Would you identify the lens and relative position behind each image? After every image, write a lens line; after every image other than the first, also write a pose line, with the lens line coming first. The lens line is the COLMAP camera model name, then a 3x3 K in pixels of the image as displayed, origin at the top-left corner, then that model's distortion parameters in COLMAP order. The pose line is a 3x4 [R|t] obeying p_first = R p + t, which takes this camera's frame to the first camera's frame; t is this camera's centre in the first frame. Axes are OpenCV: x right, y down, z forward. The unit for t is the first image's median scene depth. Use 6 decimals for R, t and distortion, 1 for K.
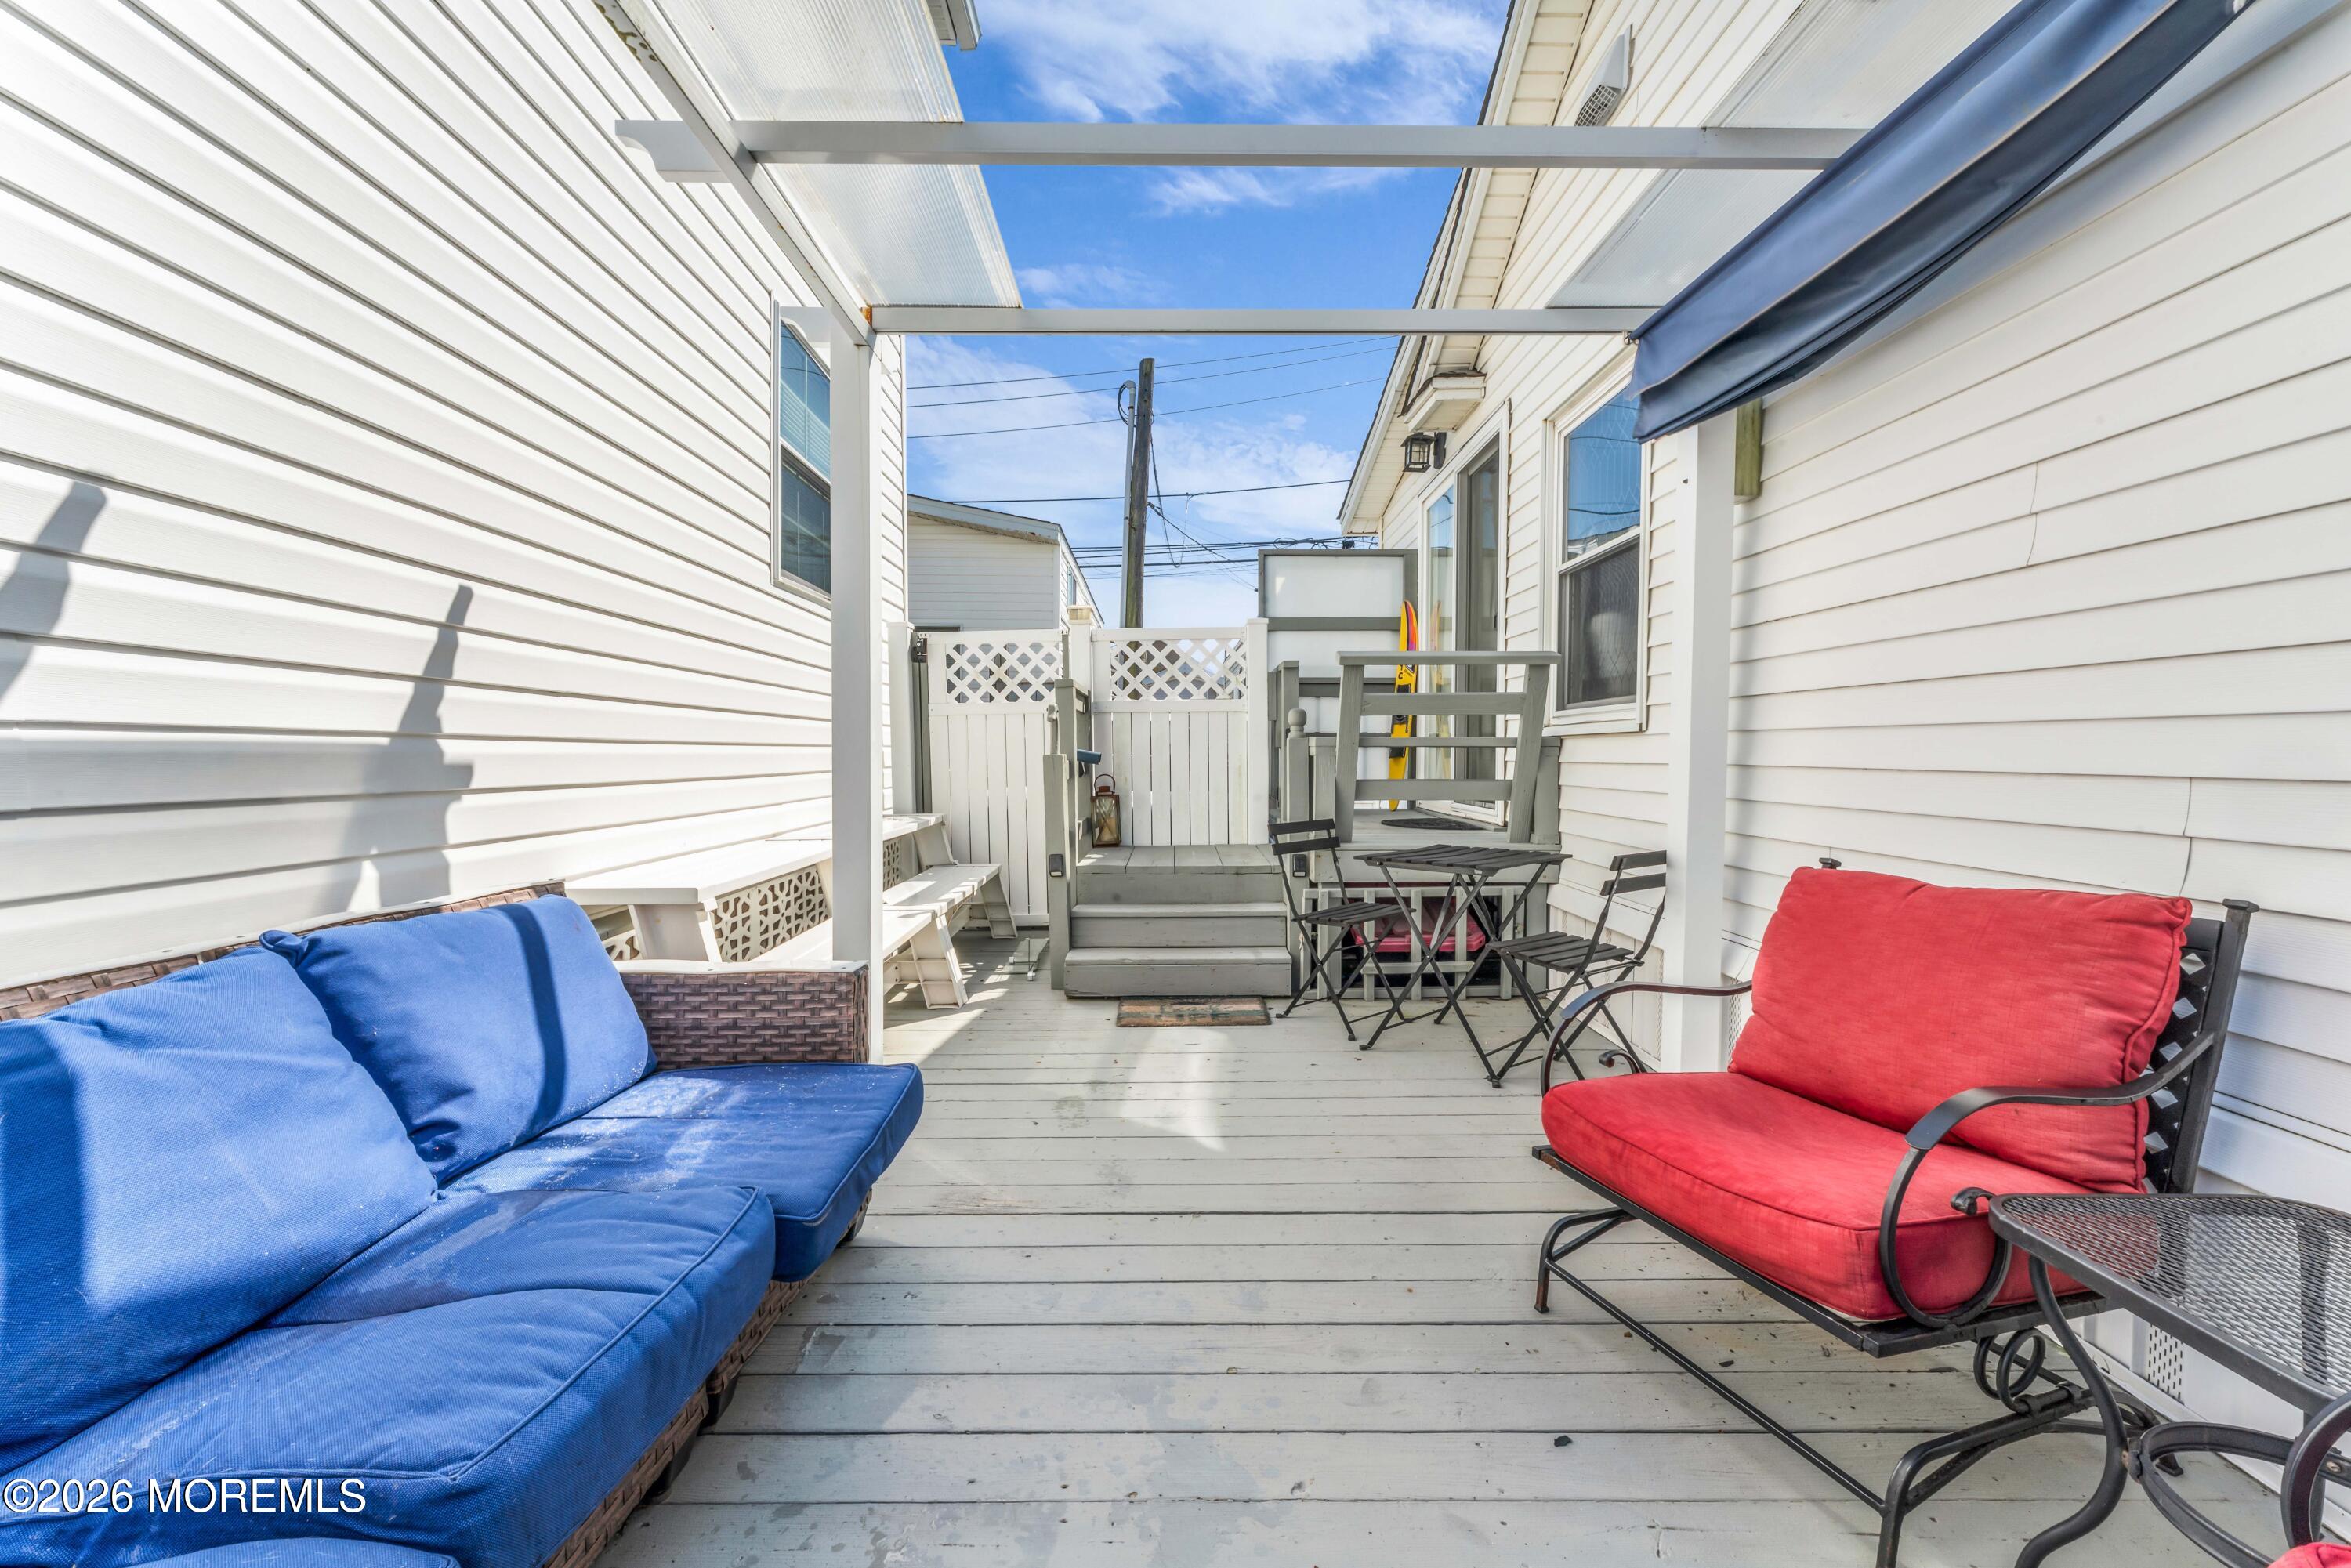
lens RADIAL K [[944.0, 0, 1169.1], [0, 944.0, 778.4], [0, 0, 1]] dist [0.000892, 0.000052]
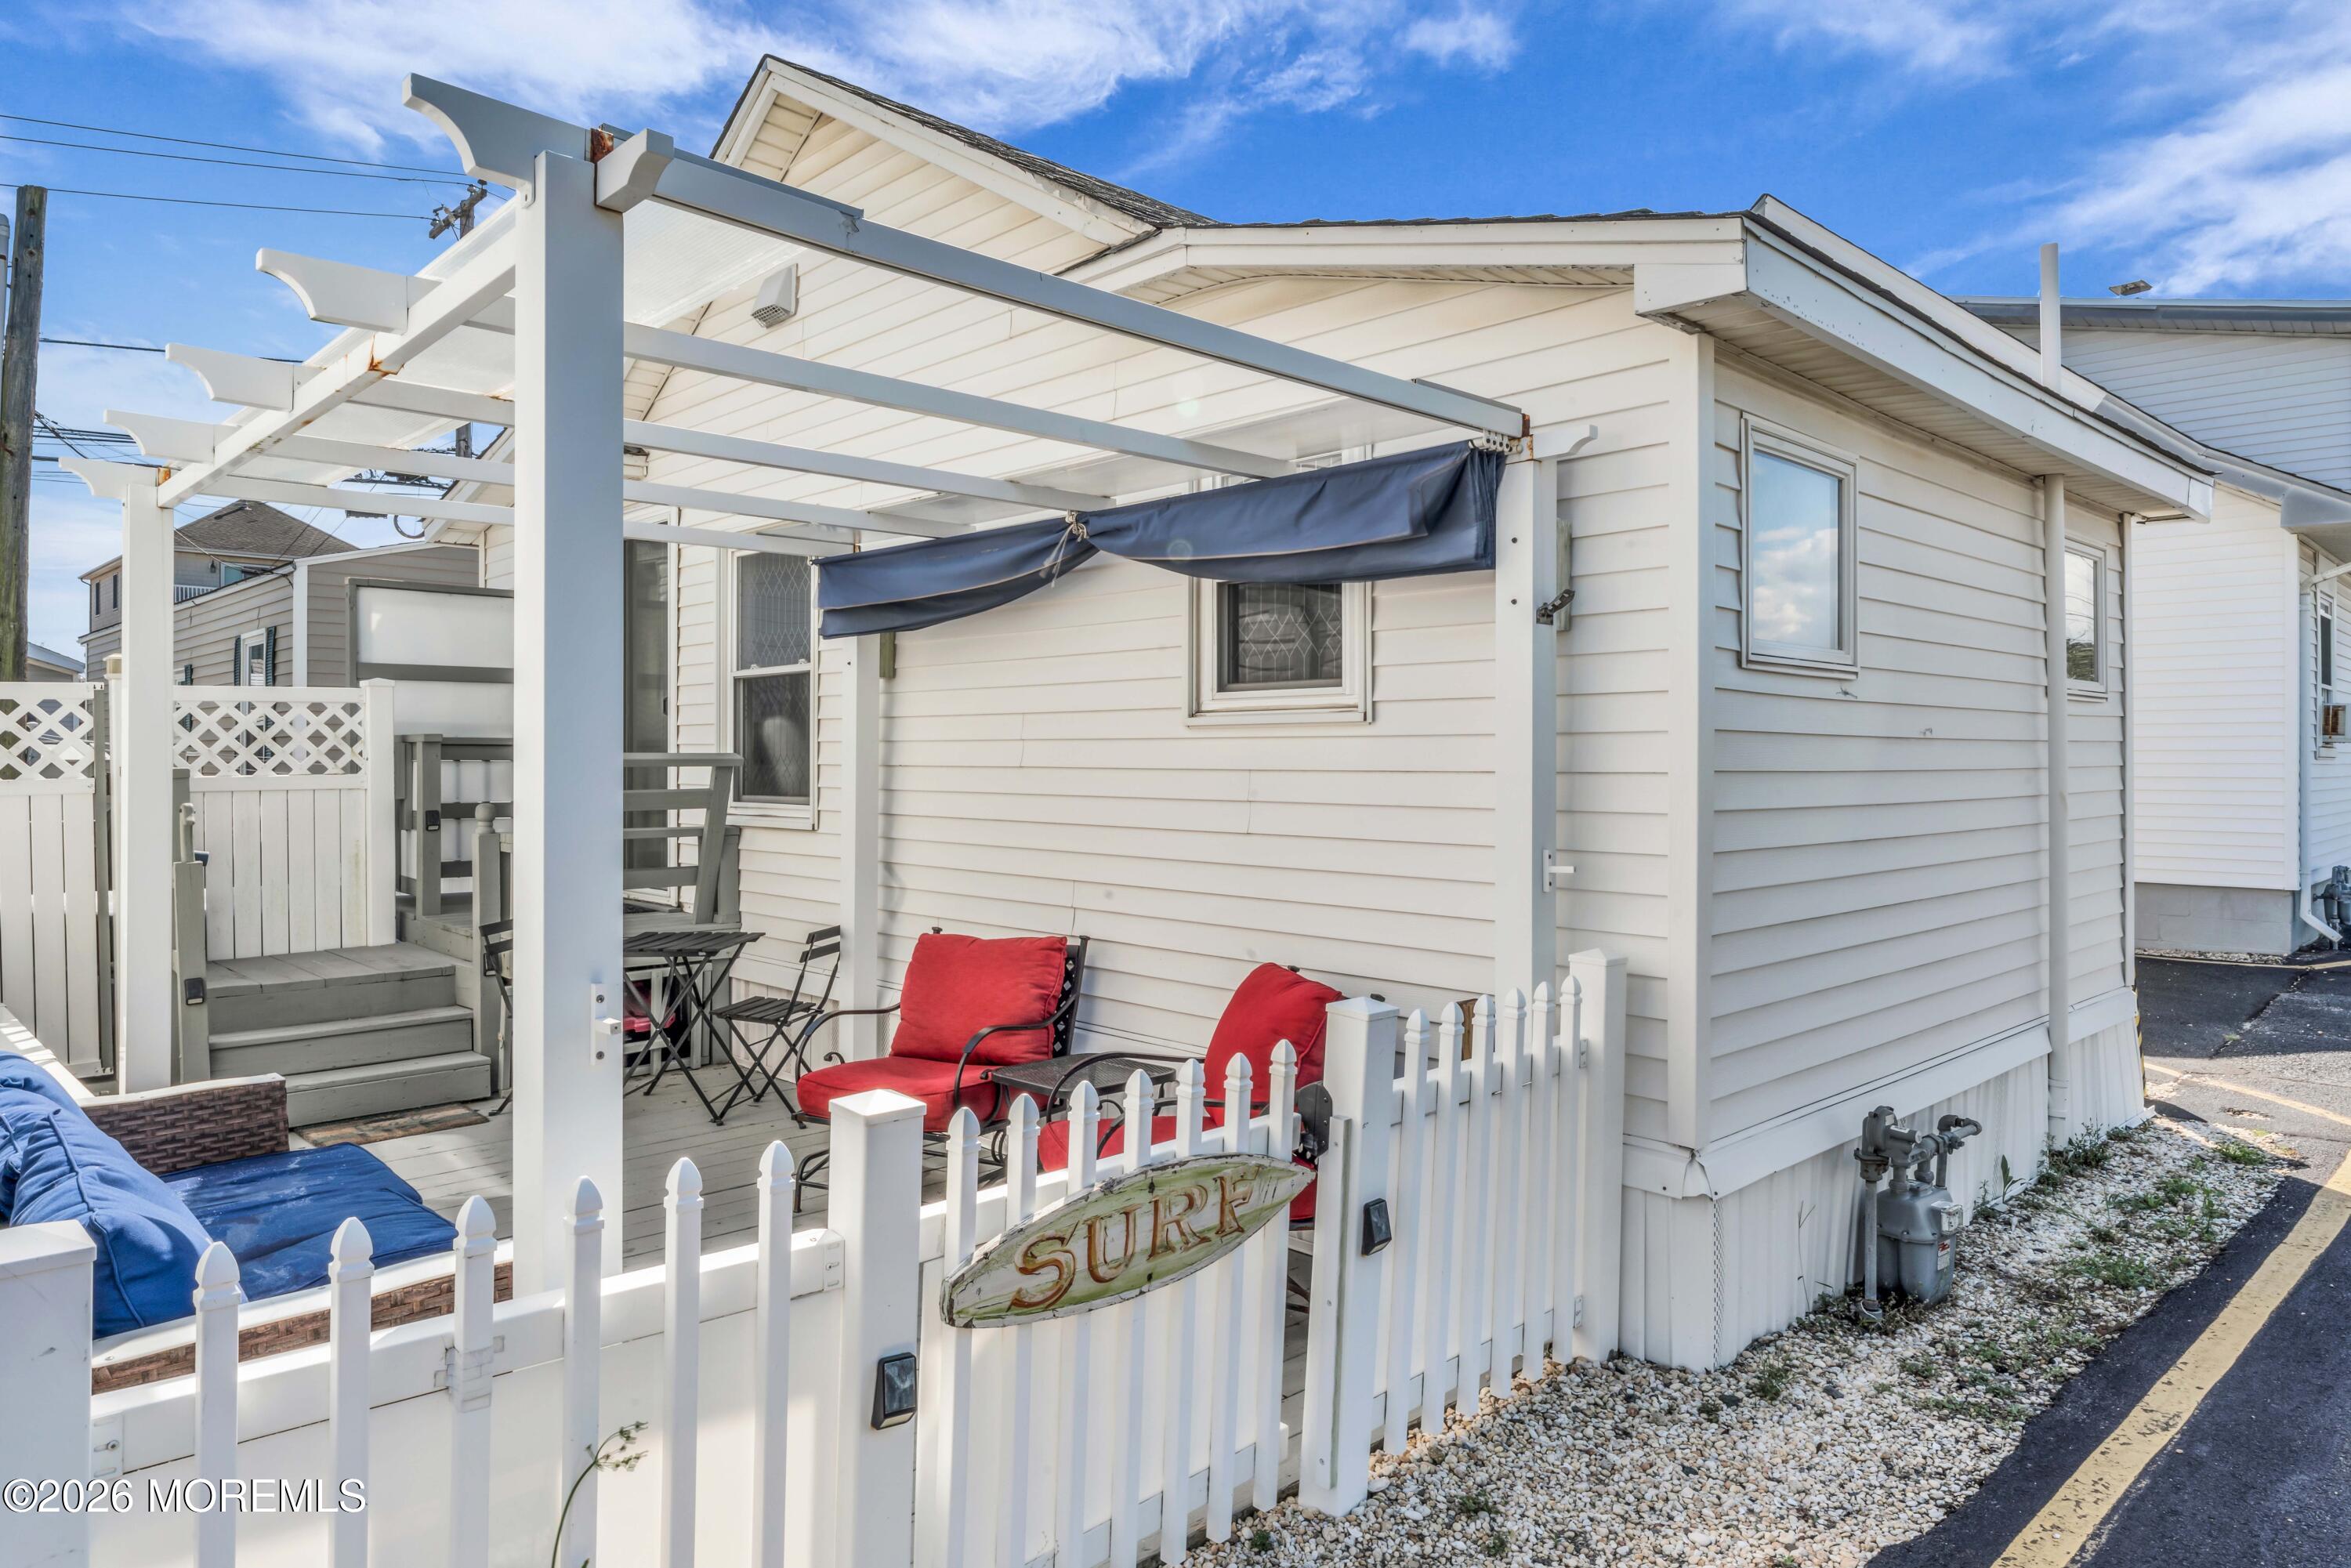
lens RADIAL K [[1465.3, 0, 1174.9], [0, 1465.3, 772.4], [0, 0, 1]] dist [-0.001943, -0.001159]
pose [[0.722353, -0.006146, 0.691498, -0.616359], [0.019211, 0.999753, -0.011182, -0.117974], [-0.691258, 0.021362, 0.722292, -0.914937]]
